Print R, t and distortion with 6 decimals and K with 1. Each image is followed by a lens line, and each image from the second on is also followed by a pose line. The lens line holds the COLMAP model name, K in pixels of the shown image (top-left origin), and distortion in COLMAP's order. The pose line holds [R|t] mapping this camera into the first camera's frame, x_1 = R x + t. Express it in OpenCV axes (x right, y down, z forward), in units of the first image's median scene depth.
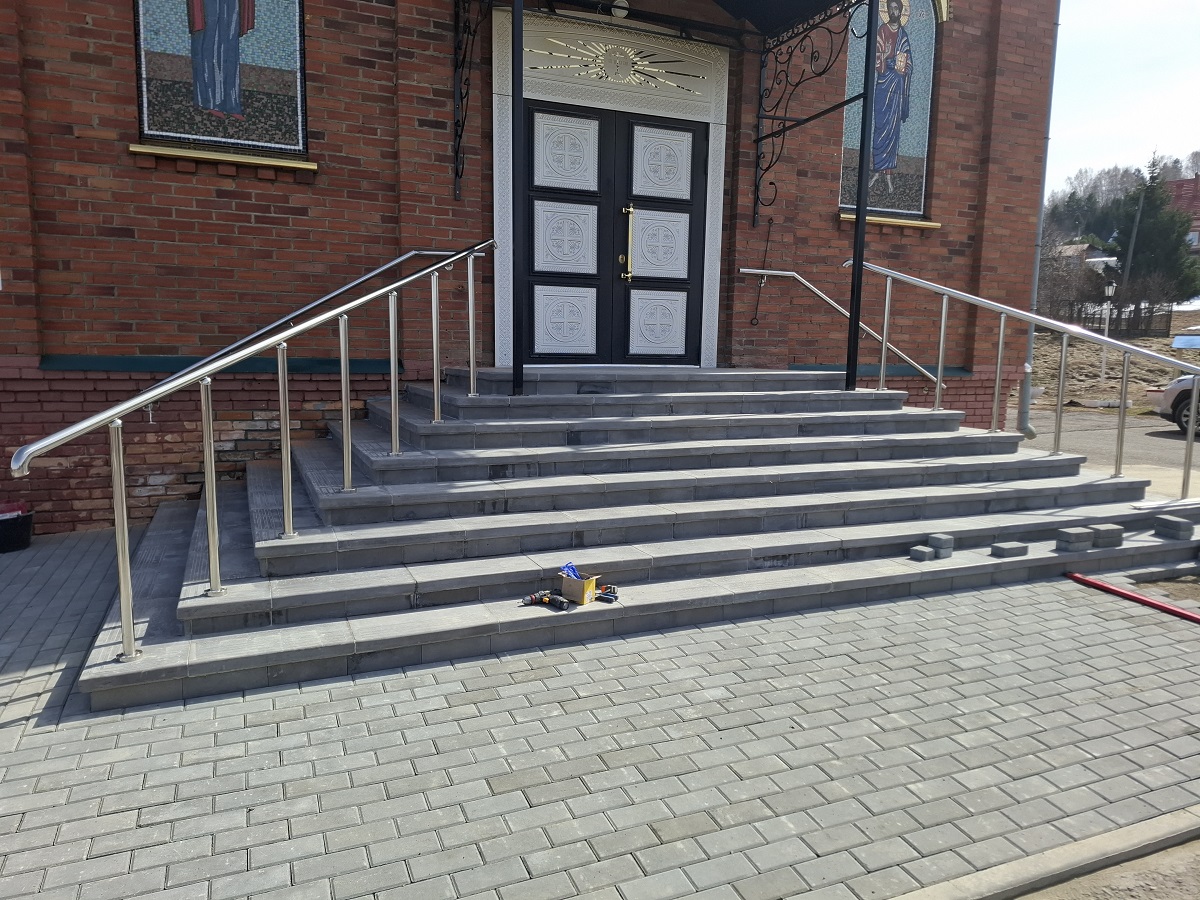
lens RADIAL K [[812.2, 0, 600.0], [0, 812.2, 450.0], [0, 0, 1]] dist [0.109822, -0.117686]
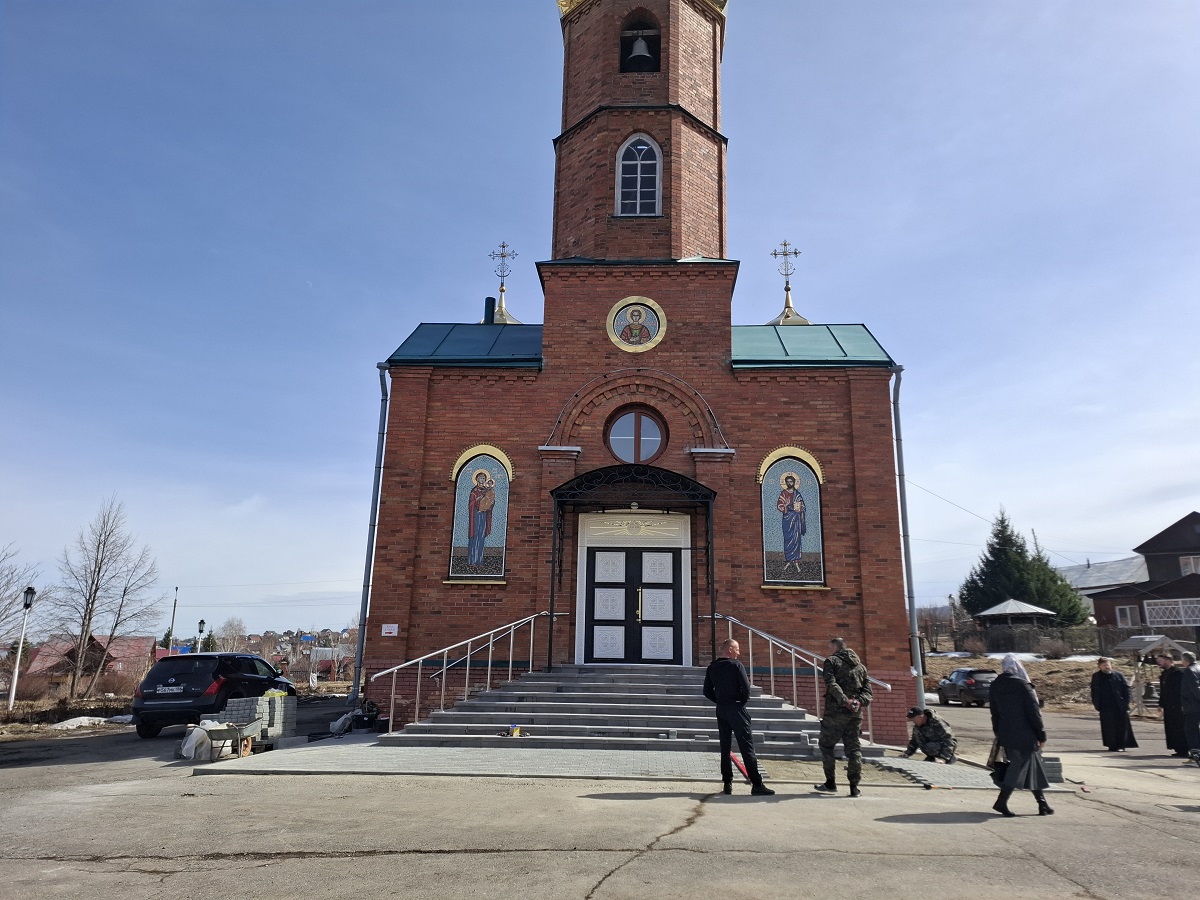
lens RADIAL K [[812.2, 0, 600.0], [0, 812.2, 450.0], [0, 0, 1]] dist [0.109822, -0.117686]
pose [[0.893977, -0.113212, -0.433575, 0.905908], [-0.061493, 0.927413, -0.368949, 0.162015], [0.443873, 0.356494, 0.822125, -0.932519]]
